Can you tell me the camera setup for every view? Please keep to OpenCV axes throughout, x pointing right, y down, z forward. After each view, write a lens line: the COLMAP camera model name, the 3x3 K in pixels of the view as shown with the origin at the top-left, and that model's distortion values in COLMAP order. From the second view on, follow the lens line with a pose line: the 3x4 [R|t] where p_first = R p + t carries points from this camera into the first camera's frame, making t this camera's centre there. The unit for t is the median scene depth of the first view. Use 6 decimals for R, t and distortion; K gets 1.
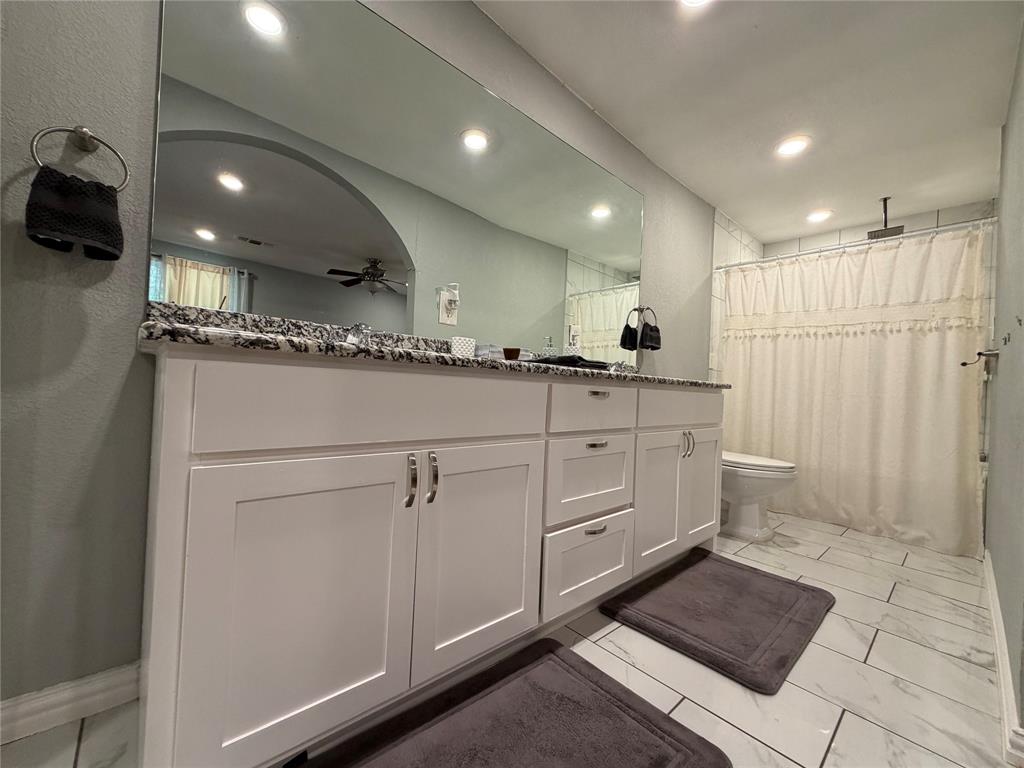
lens RADIAL K [[411.9, 0, 514.4], [0, 411.9, 381.6], [0, 0, 1]] dist [0.003793, -0.000289]
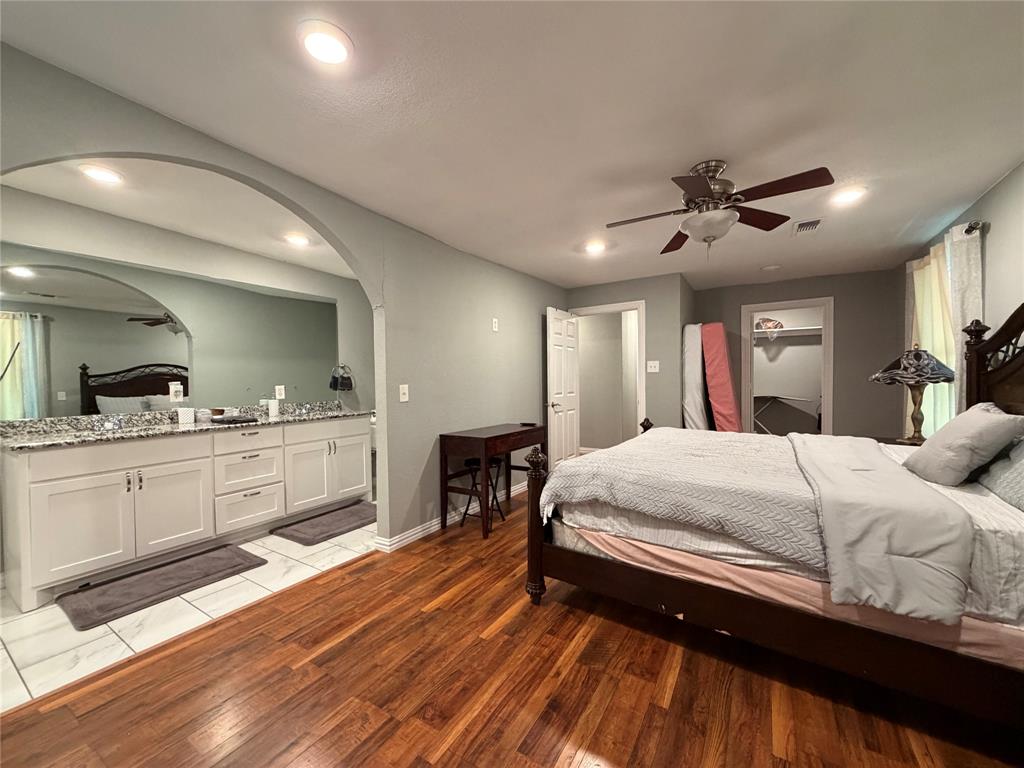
lens RADIAL K [[411.9, 0, 510.4], [0, 411.9, 383.5], [0, 0, 1]] dist [0.003793, -0.000289]
pose [[0.964153, -0.061517, 0.258118, 1.059145], [0.051987, 0.997696, 0.043592, -0.279747], [-0.260205, -0.028611, 0.965130, -1.590172]]
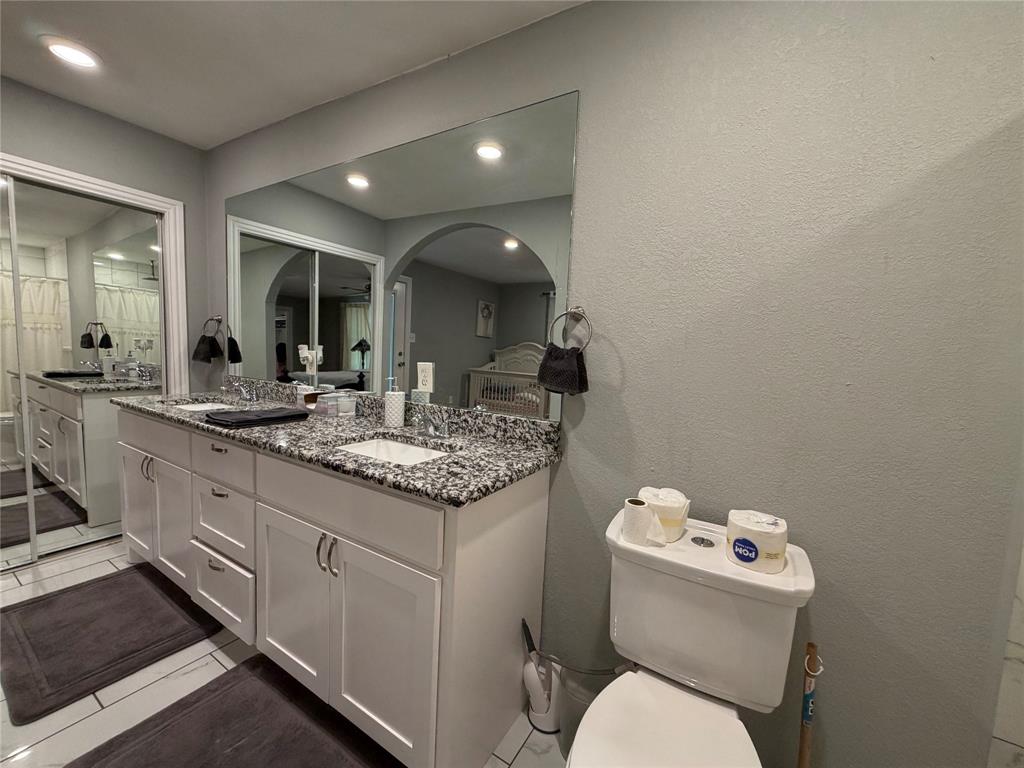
lens RADIAL K [[411.9, 0, 513.4], [0, 411.9, 387.8], [0, 0, 1]] dist [0.003793, -0.000289]
pose [[0.292607, 0.054210, -0.954695, 1.509401], [-0.017229, 0.998529, 0.051419, -0.208535], [0.956078, 0.001403, 0.293110, 1.443541]]
